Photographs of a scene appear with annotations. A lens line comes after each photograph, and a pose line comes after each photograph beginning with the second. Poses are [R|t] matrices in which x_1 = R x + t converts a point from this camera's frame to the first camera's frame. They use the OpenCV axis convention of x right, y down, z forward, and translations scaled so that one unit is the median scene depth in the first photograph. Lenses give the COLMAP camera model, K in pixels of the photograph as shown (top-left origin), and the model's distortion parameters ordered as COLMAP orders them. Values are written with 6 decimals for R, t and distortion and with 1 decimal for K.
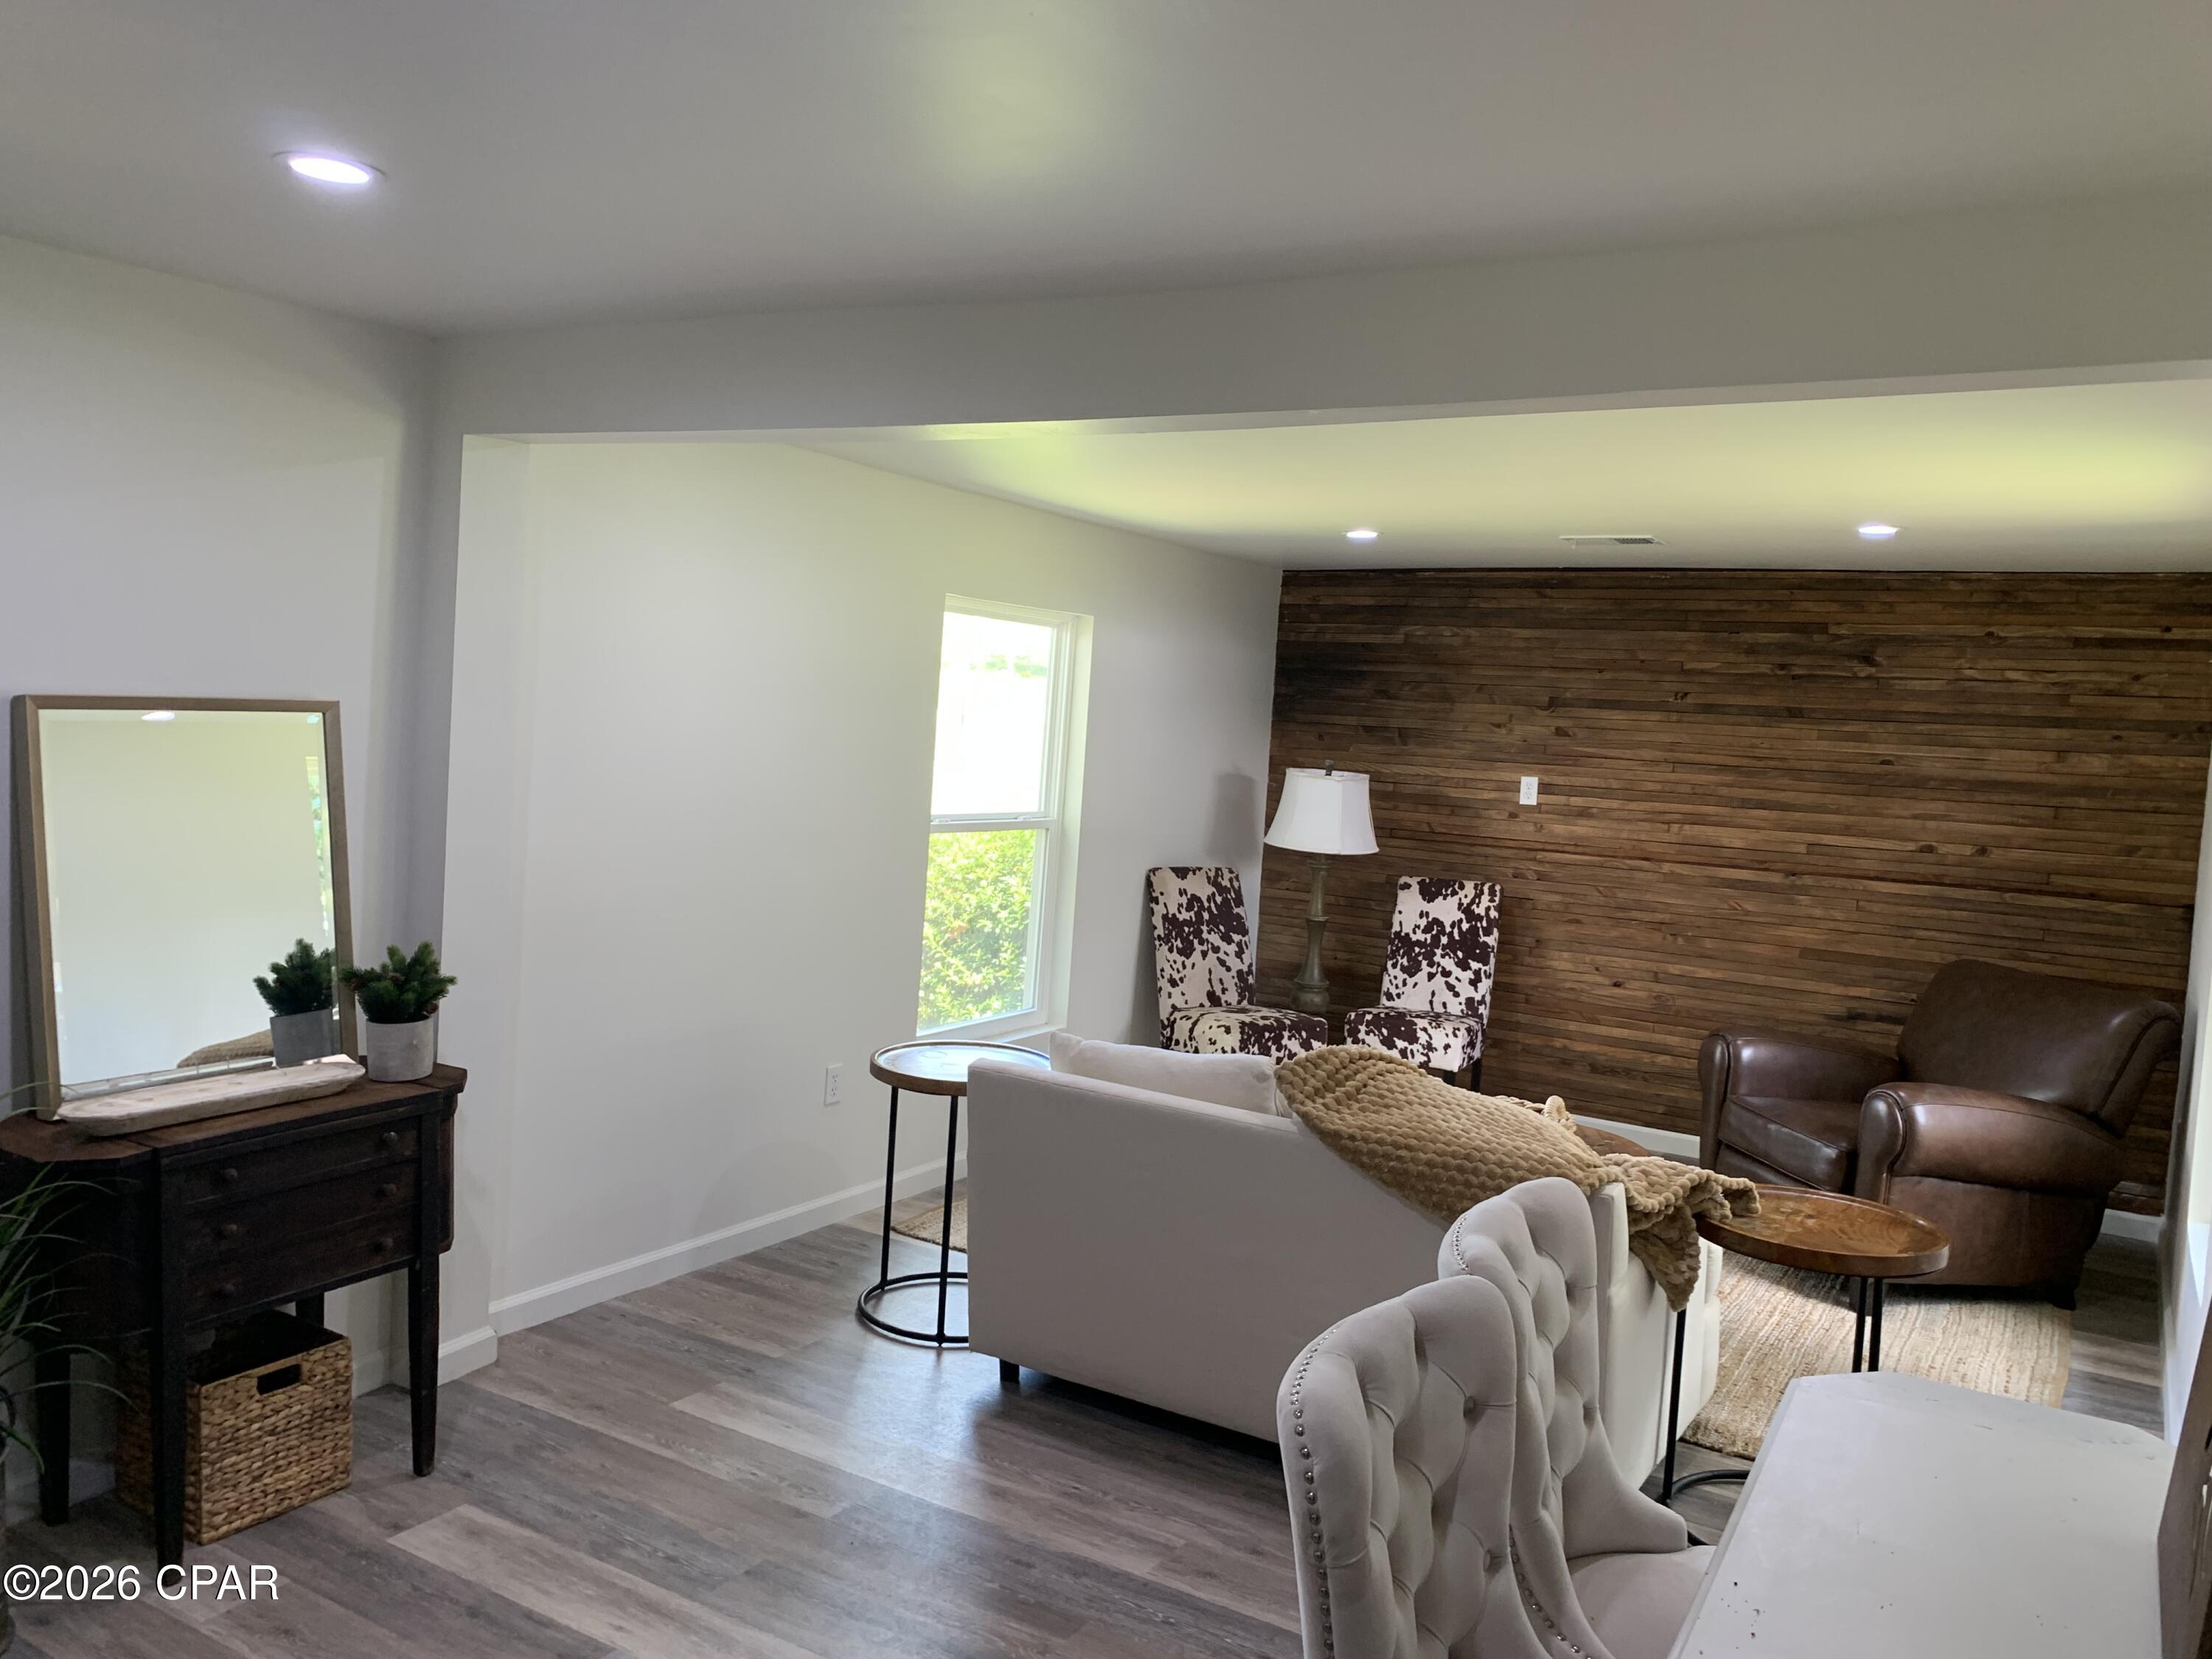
lens RADIAL K [[1699.6, 0, 1132.1], [0, 1699.6, 828.4], [0, 0, 1]] dist [0.011715, -0.008025]
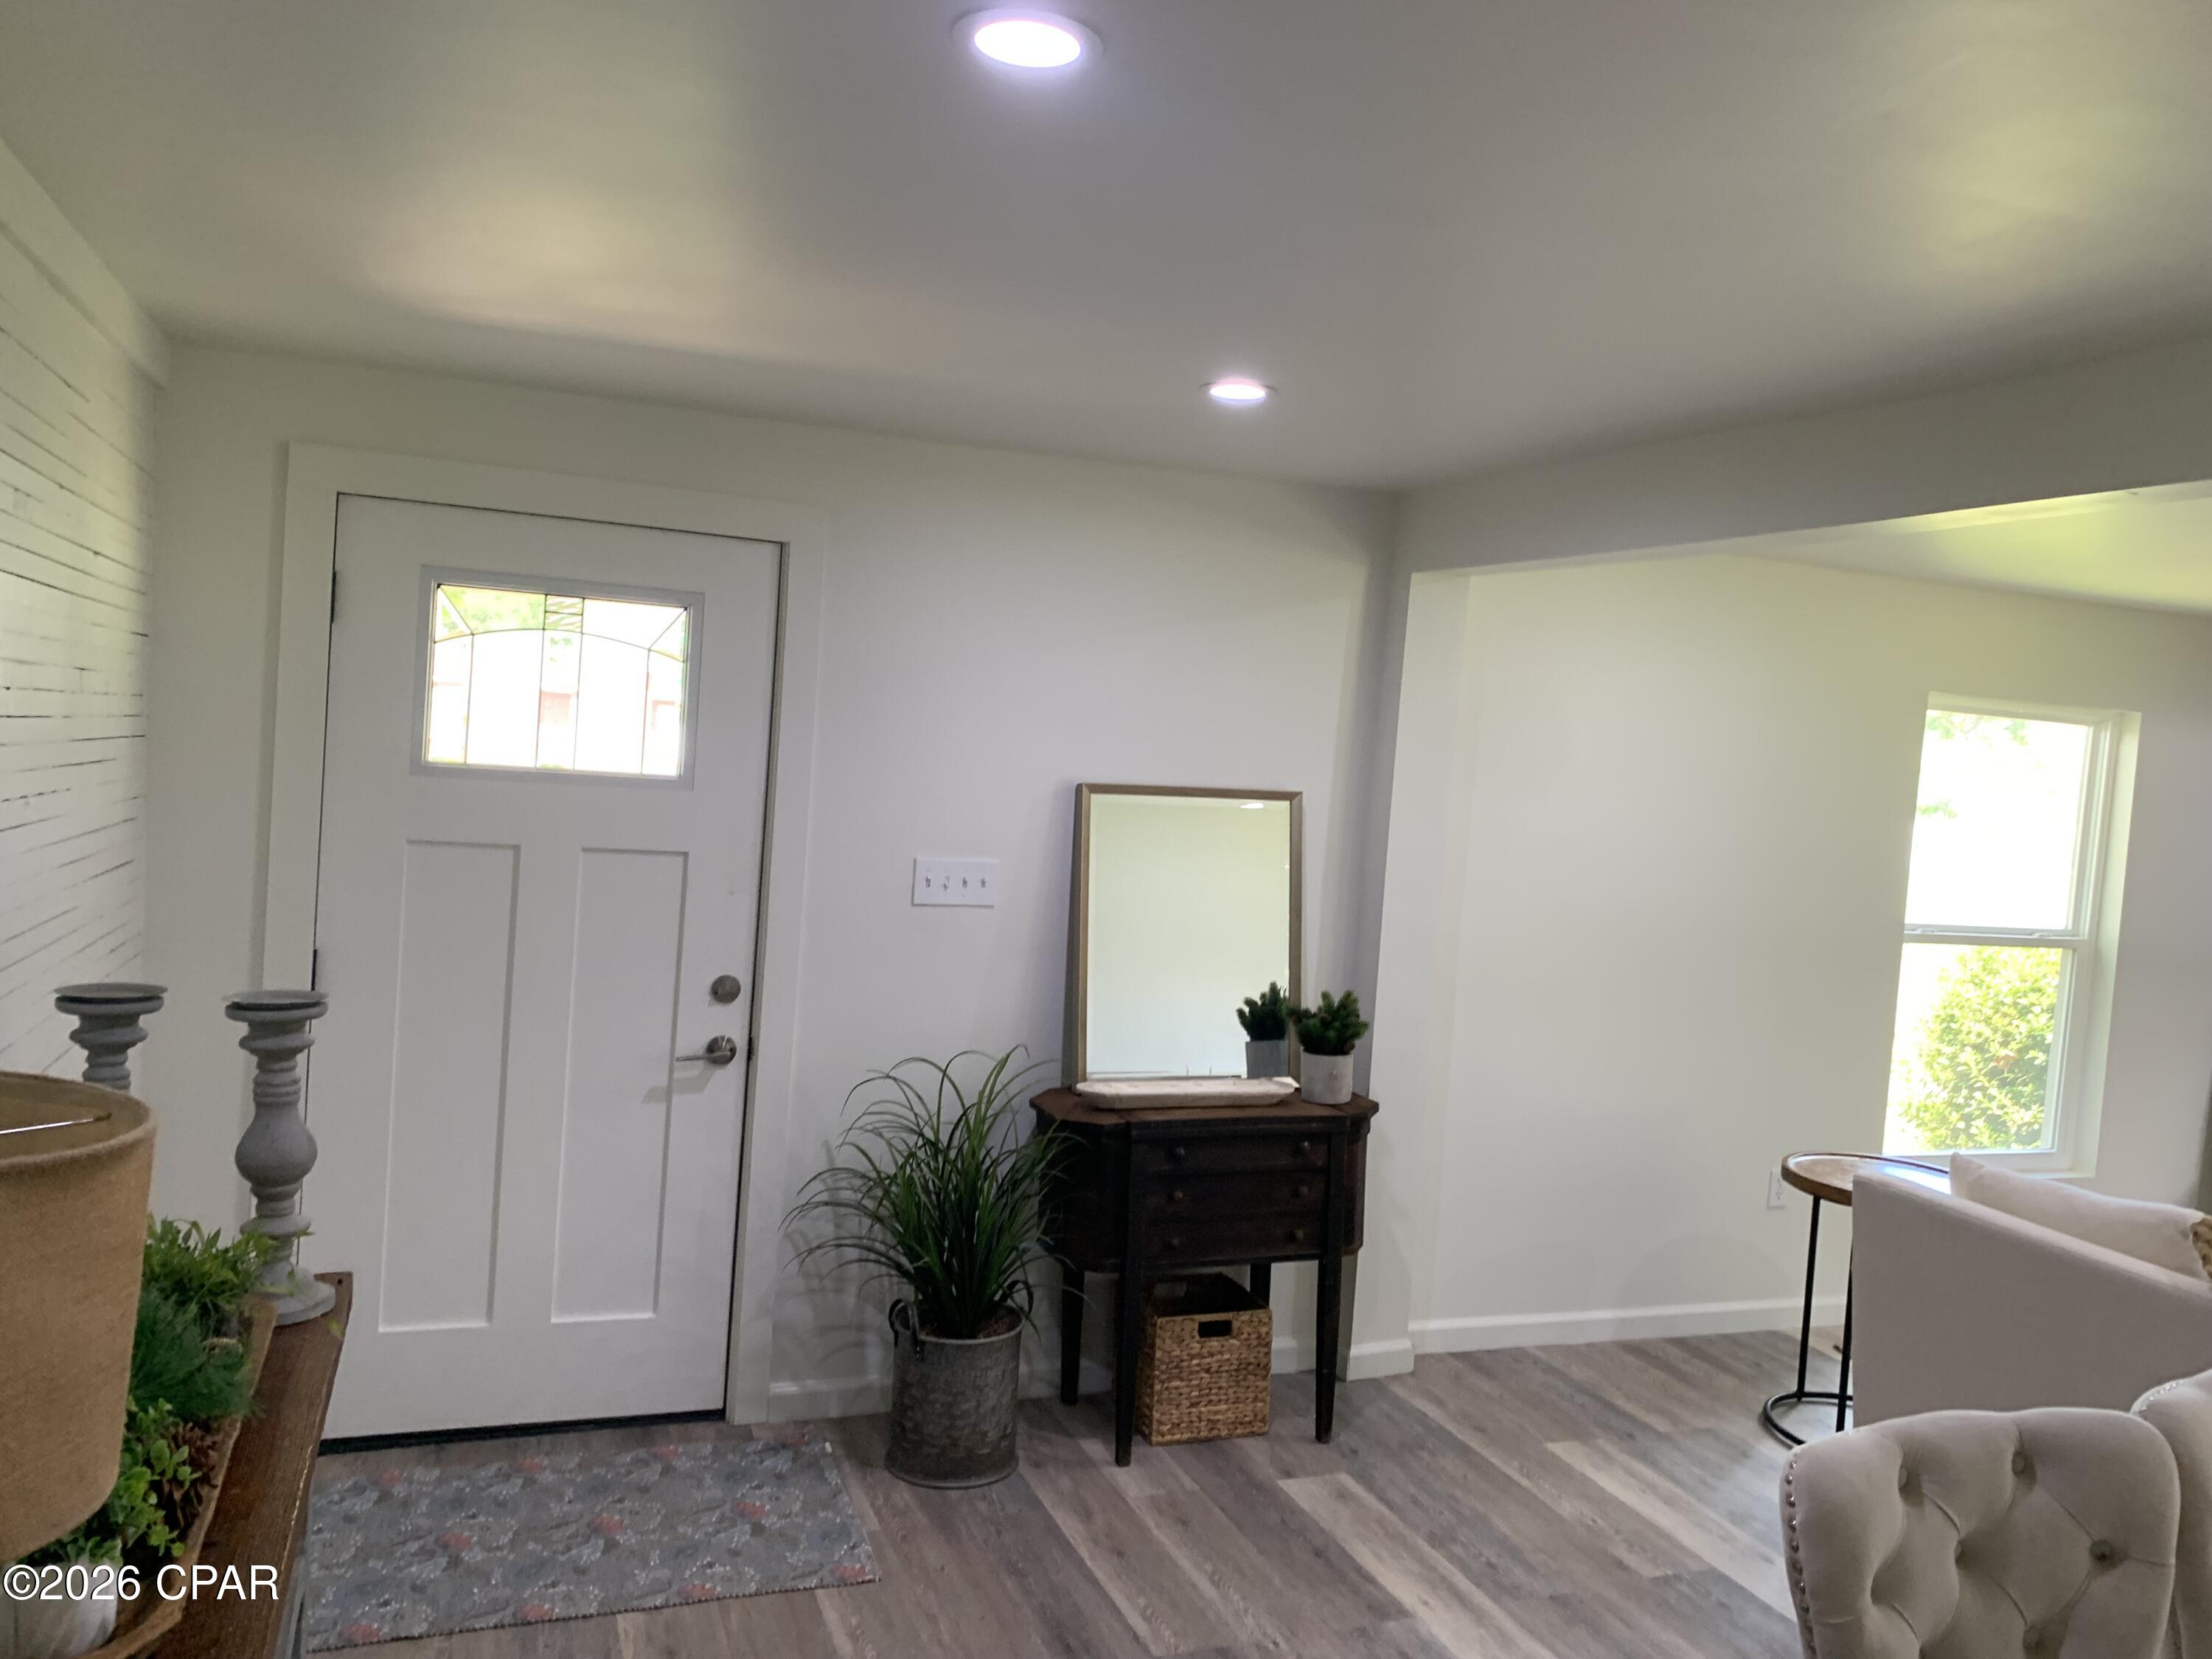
lens RADIAL K [[1665.7, 0, 1109.1], [0, 1665.7, 771.0], [0, 0, 1]] dist [0.009661, 0.001426]
pose [[0.786871, -0.001375, -0.617116, 0.180328], [-0.061126, 0.994906, -0.080157, 0.017012], [0.614082, 0.100795, 0.782779, -0.044672]]
